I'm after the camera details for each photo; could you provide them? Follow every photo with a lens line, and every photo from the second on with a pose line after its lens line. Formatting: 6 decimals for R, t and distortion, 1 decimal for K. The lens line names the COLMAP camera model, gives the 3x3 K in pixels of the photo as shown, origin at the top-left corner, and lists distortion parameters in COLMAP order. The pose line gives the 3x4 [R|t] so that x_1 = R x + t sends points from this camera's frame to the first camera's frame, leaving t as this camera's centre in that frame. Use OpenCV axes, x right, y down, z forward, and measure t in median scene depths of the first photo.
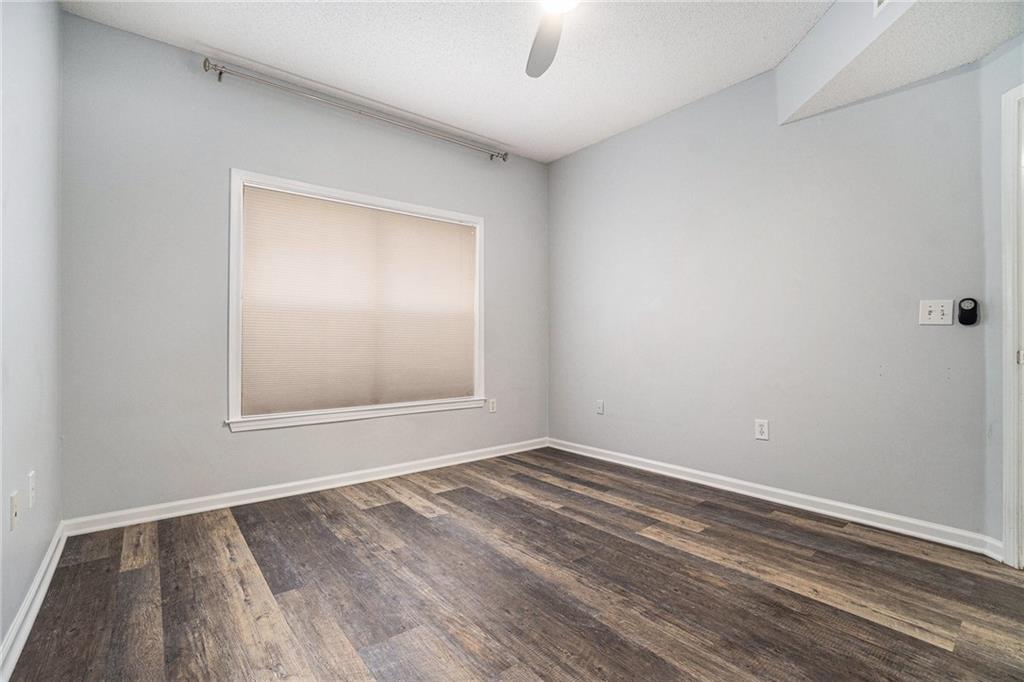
lens RADIAL K [[460.0, 0, 499.2], [0, 460.0, 342.3], [0, 0, 1]] dist [-0.063190, 0.023403]
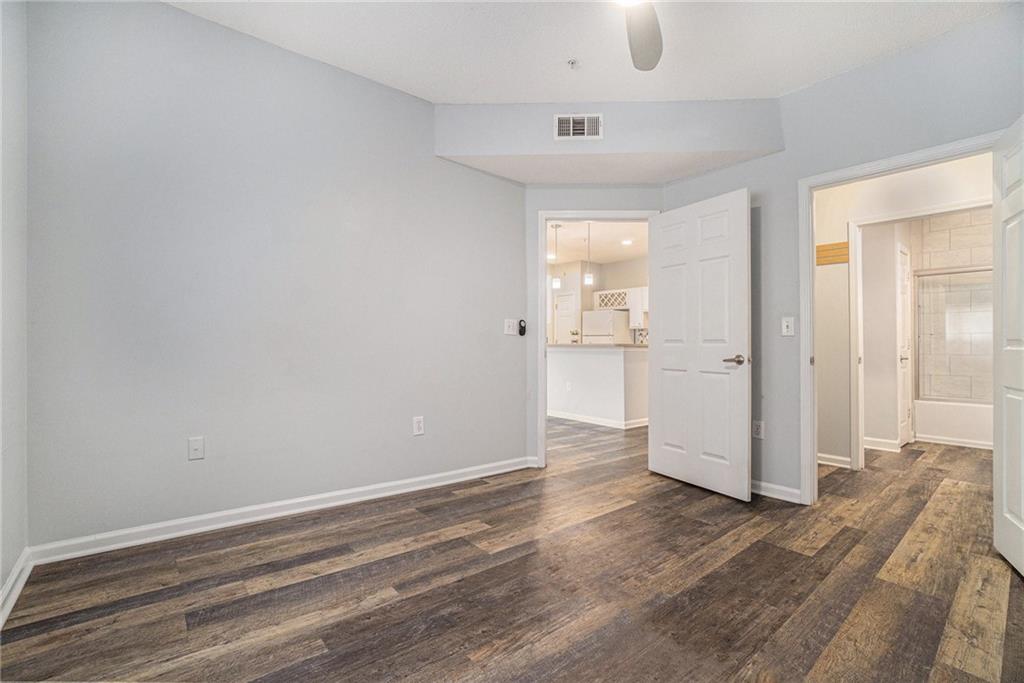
lens RADIAL K [[450.7, 0, 493.2], [0, 450.7, 341.4], [0, 0, 1]] dist [-0.038294, 0.000664]
pose [[0.015721, 0.009862, 0.999828, -0.536876], [-0.010422, 0.999899, -0.009699, 0.000107], [-0.999822, -0.010267, 0.015822, 0.874609]]
